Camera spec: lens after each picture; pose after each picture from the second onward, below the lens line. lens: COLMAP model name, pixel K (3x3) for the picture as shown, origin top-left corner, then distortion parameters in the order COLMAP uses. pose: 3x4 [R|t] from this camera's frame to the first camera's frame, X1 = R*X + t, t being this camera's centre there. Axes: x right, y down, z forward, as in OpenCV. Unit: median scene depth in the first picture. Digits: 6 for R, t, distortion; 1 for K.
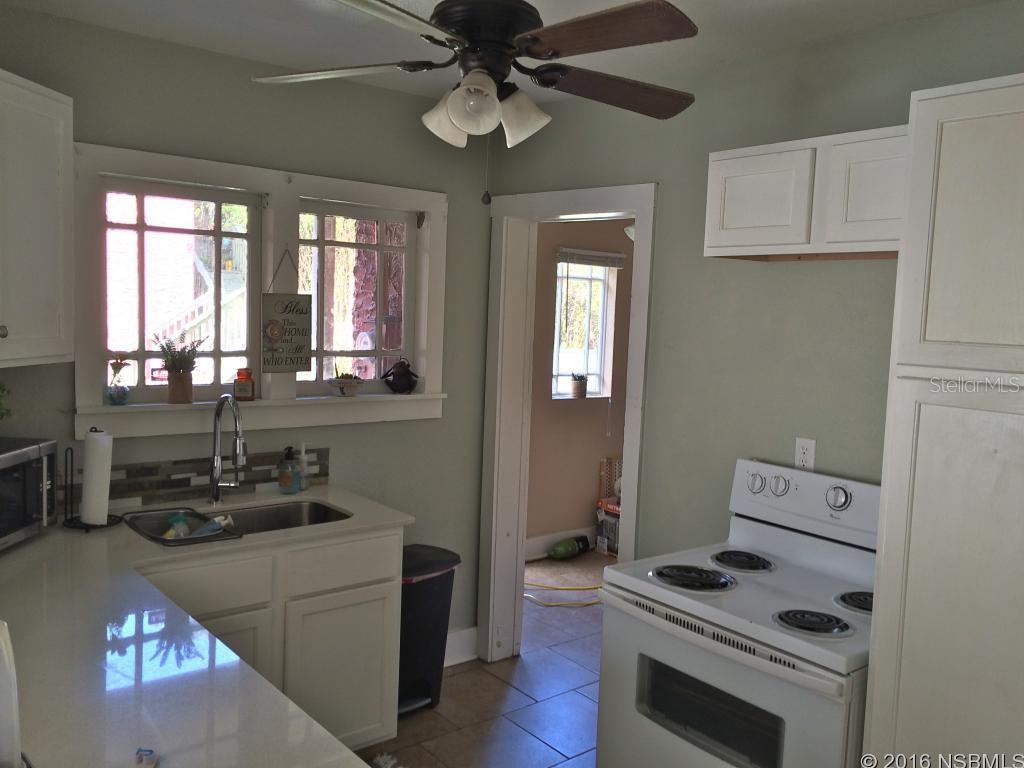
lens RADIAL K [[878.2, 0, 513.4], [0, 878.2, 378.5], [0, 0, 1]] dist [0.079424, -0.105015]
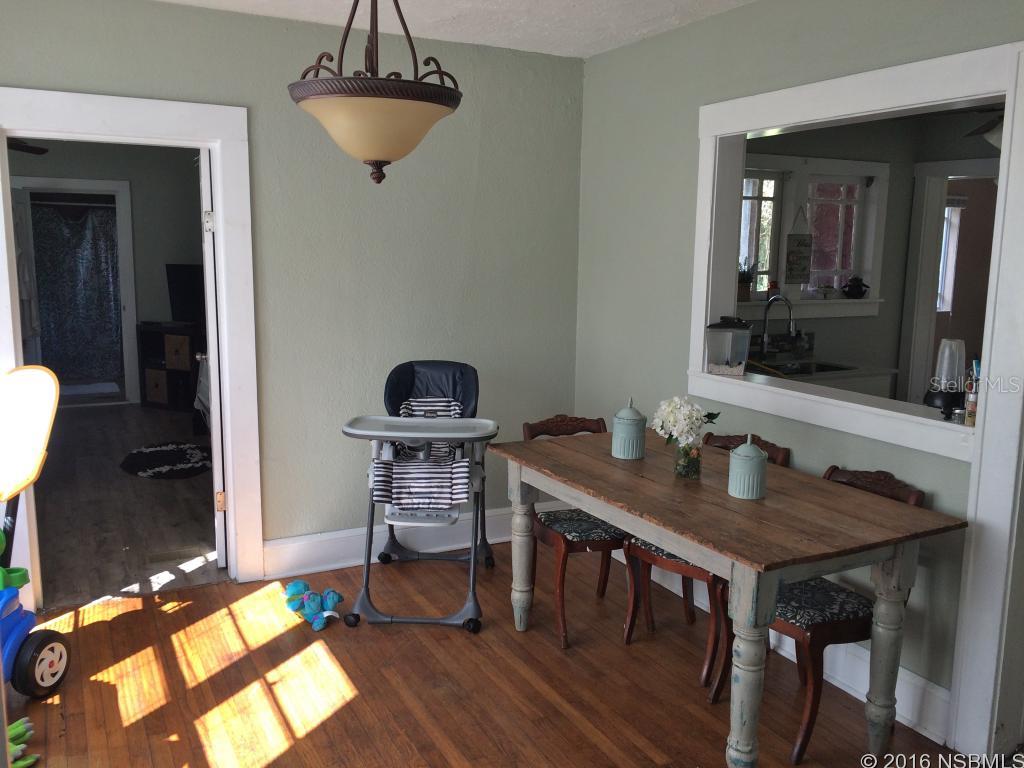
lens RADIAL K [[878.2, 0, 513.4], [0, 878.2, 378.5], [0, 0, 1]] dist [0.079424, -0.105015]
pose [[0.978741, 0.006753, -0.204991, -0.248943], [0.006008, 0.998085, 0.061562, 0.036297], [0.205014, -0.061485, 0.976826, -0.397633]]
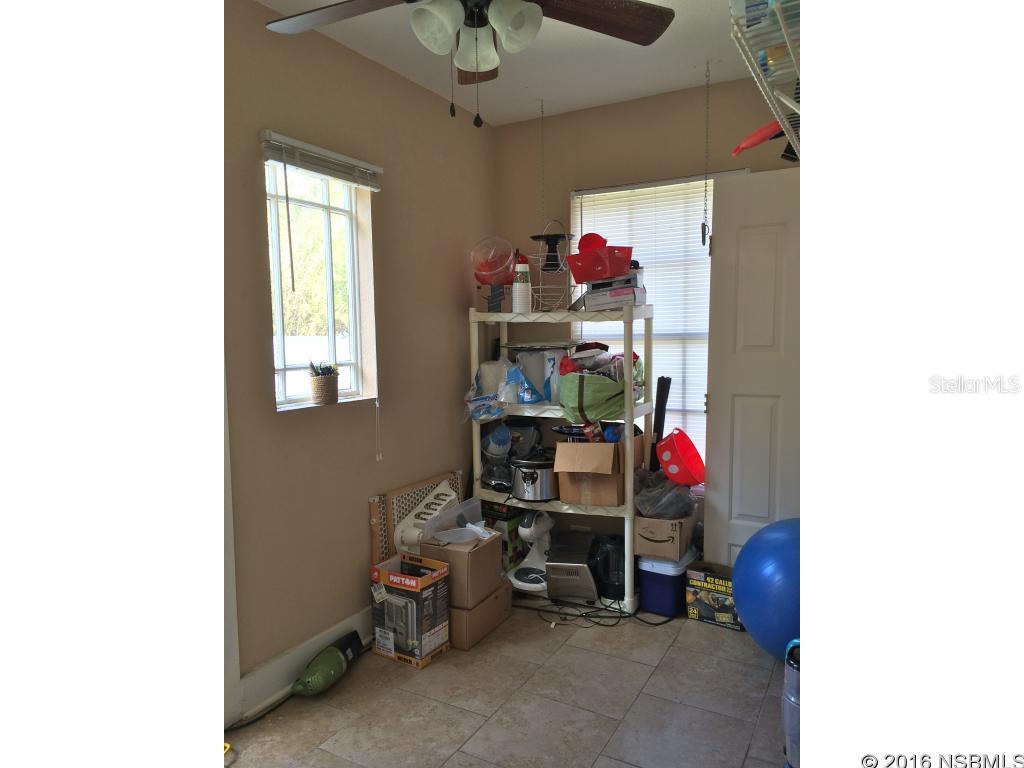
lens RADIAL K [[656.7, 0, 513.9], [0, 656.7, 378.9], [0, 0, 1]] dist [0.049278, -0.001774]
pose [[0.924309, -0.081742, 0.372788, 0.027488], [0.082675, 0.996485, 0.013513, 0.009345], [-0.372582, 0.018329, 0.927818, 0.541338]]
